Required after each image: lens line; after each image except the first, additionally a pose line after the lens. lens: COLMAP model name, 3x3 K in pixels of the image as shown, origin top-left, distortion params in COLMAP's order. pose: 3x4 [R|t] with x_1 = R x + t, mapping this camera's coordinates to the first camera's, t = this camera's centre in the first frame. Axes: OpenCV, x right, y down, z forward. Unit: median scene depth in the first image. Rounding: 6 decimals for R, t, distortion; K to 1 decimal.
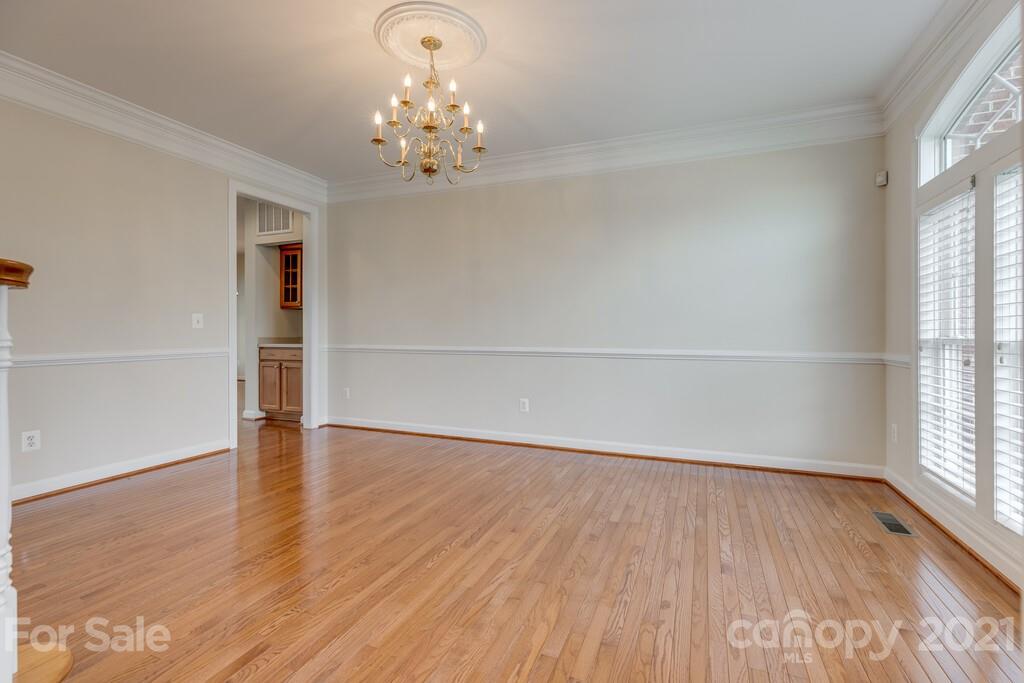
lens RADIAL K [[472.9, 0, 514.1], [0, 472.9, 330.5], [0, 0, 1]] dist [-0.000845, -0.000008]
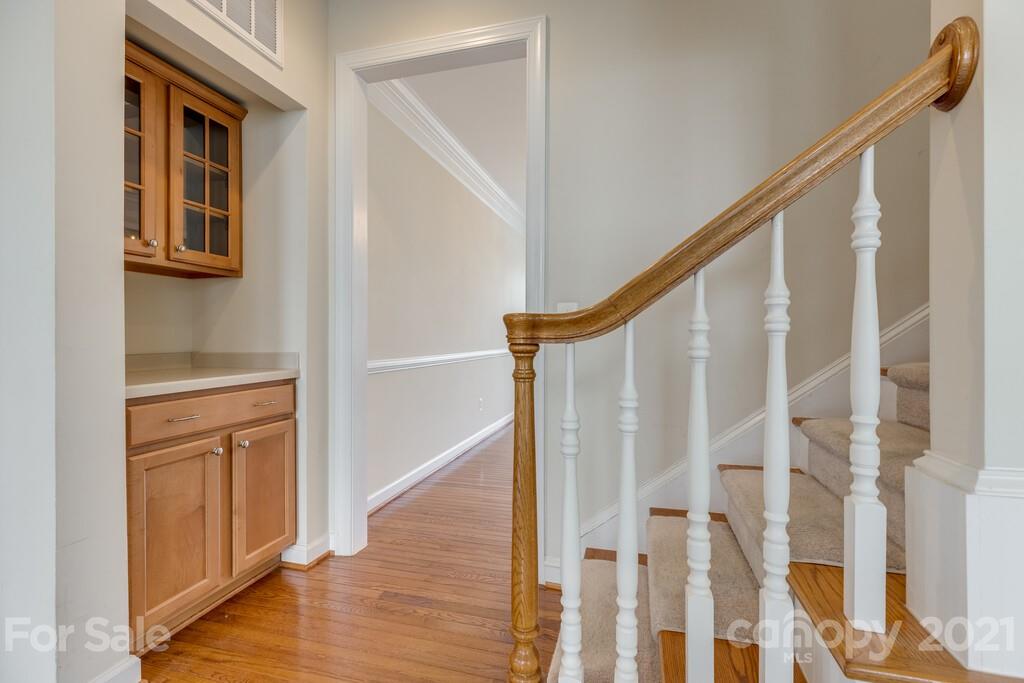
lens RADIAL K [[456.2, 0, 512.8], [0, 456.2, 337.4], [0, 0, 1]] dist [-0.002788, -0.000191]
pose [[-0.103490, 0.003718, 0.994624, -0.824265], [0.000782, 0.999993, -0.003656, 0.000605], [-0.994630, 0.000400, -0.103492, 0.821641]]
